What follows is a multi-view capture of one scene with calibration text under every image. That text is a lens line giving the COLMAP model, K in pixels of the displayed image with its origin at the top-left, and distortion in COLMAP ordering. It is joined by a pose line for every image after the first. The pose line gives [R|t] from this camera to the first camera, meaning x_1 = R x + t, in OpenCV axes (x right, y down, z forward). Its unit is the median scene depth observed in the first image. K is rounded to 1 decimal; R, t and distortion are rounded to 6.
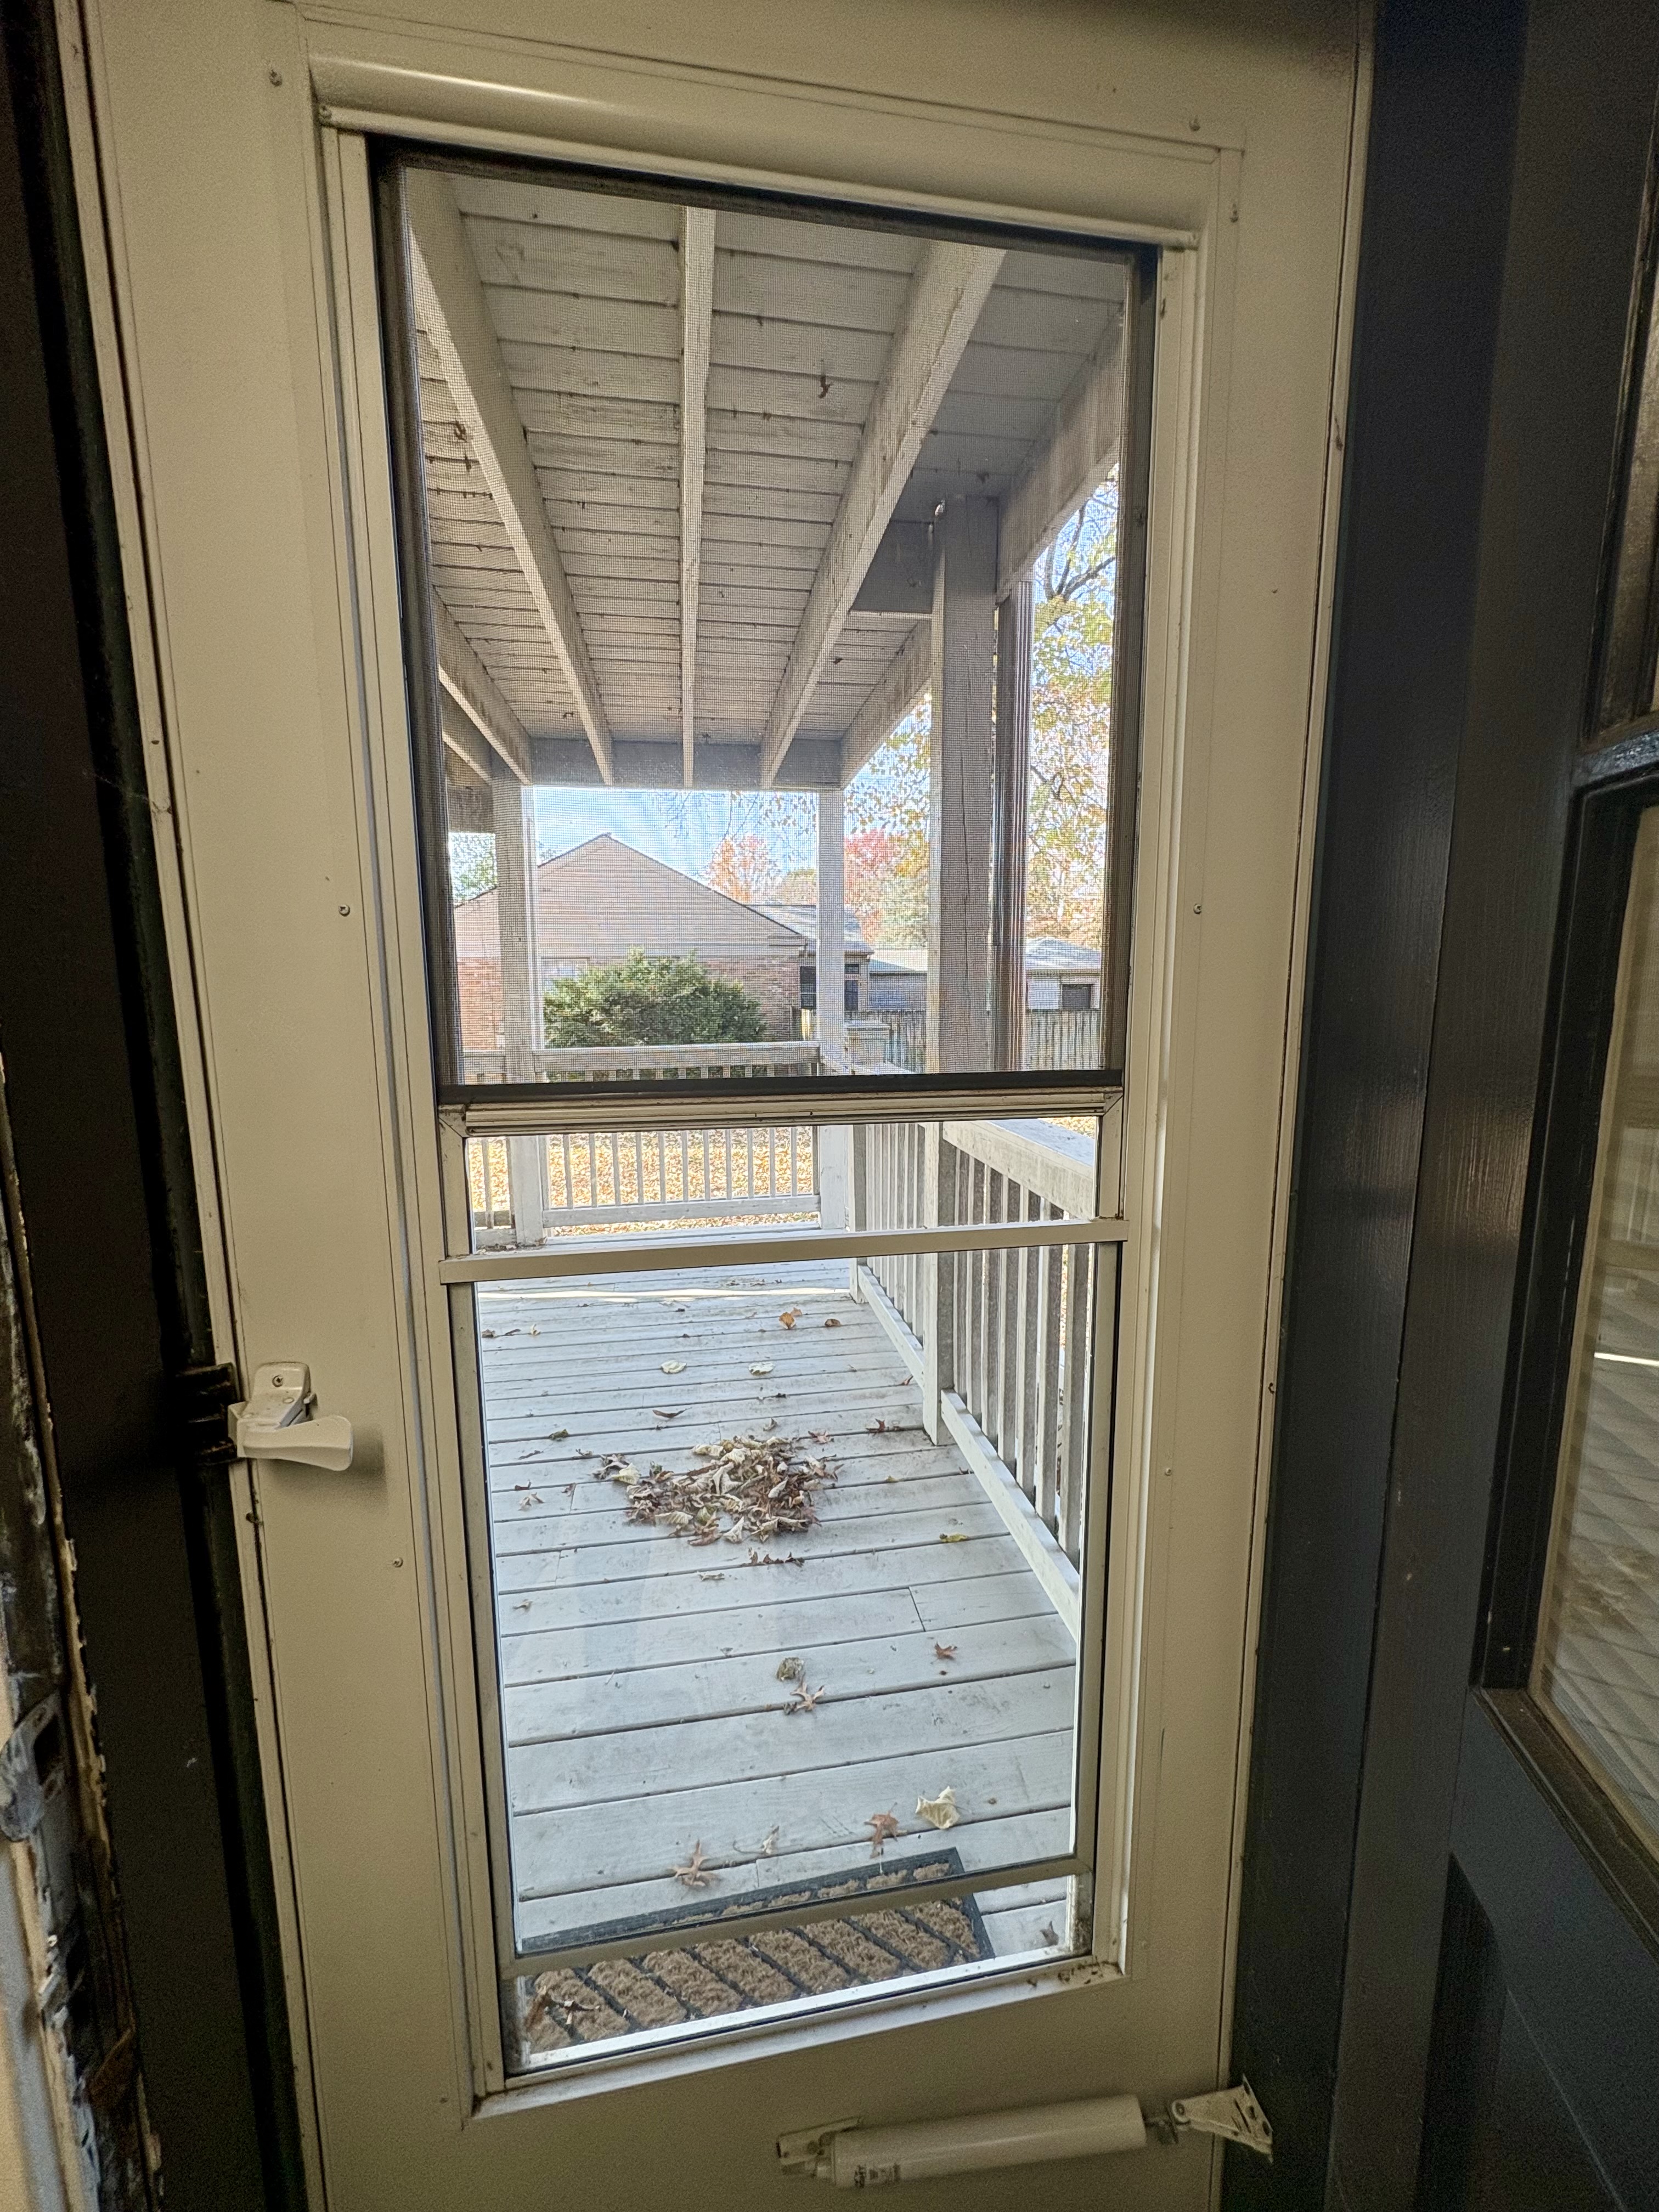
lens RADIAL K [[879.2, 0, 828.7], [0, 879.2, 1105.5], [0, 0, 1]] dist [0.001797, -0.000014]
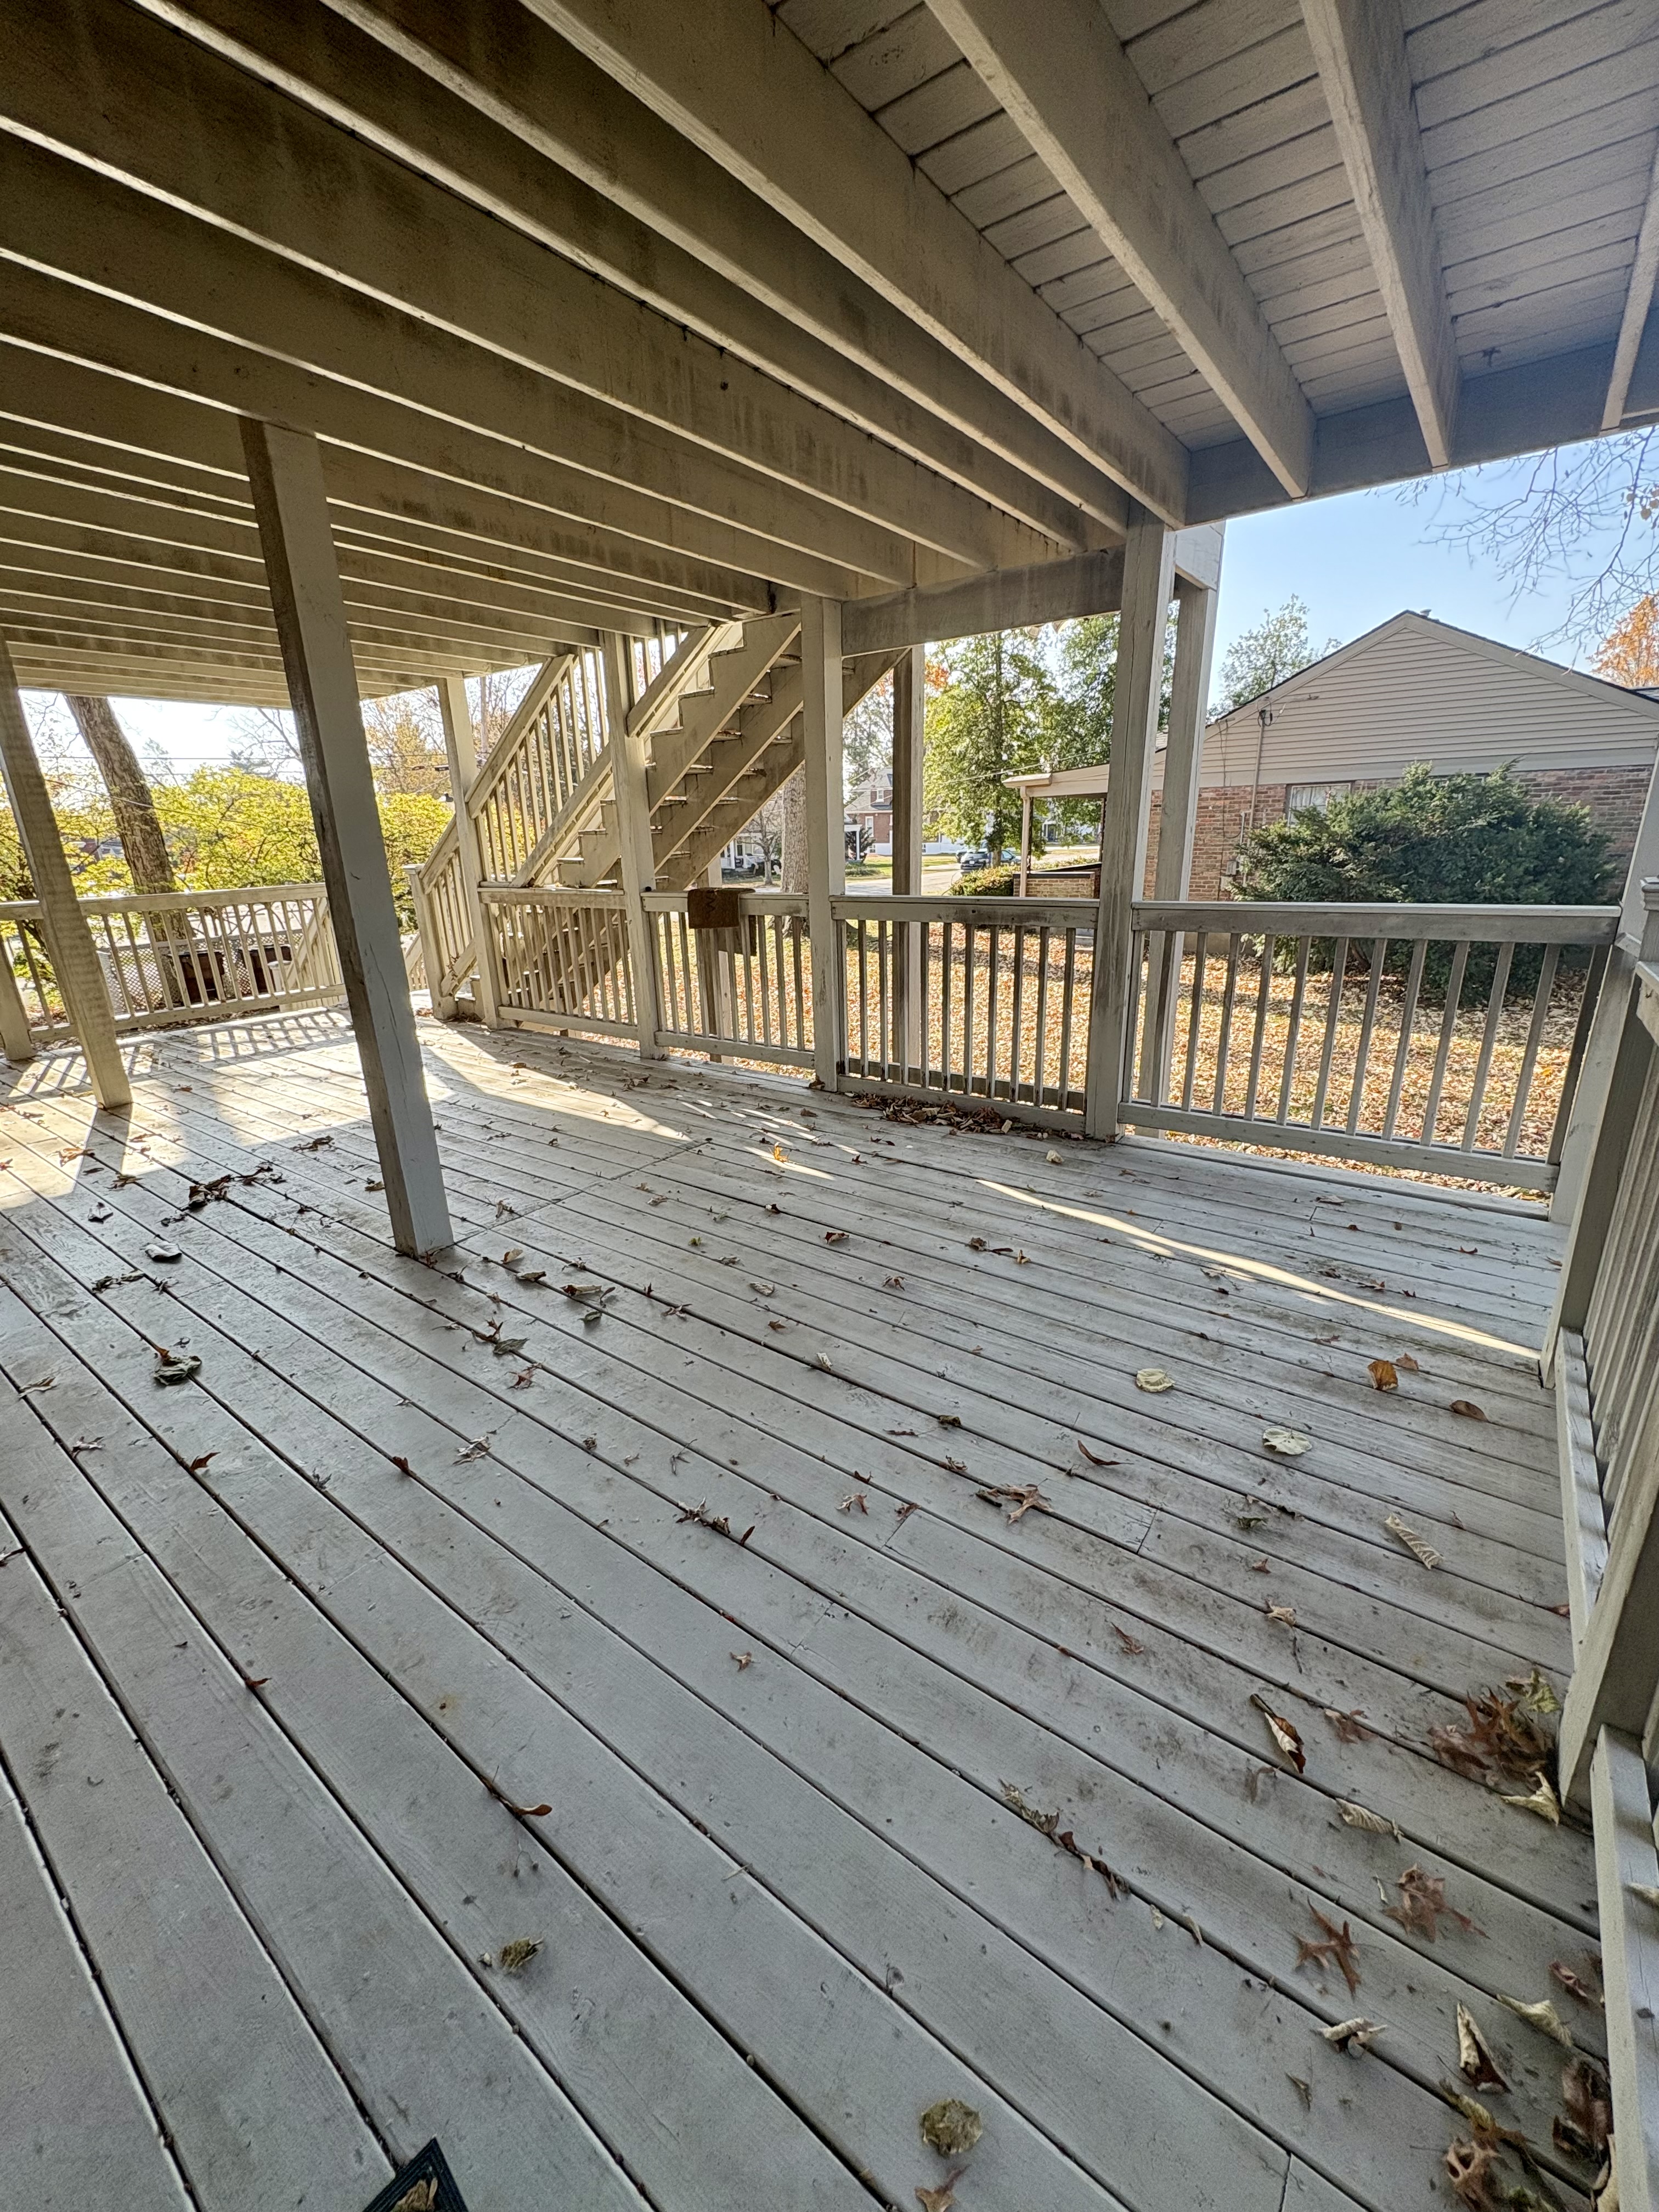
lens RADIAL K [[879.2, 0, 828.7], [0, 879.2, 1105.5], [0, 0, 1]] dist [0.001797, -0.000014]
pose [[0.692236, 0.203742, -0.692314, 0.059784], [-0.078545, 0.974892, 0.208366, -0.029061], [0.717384, -0.089860, 0.690858, 0.253526]]
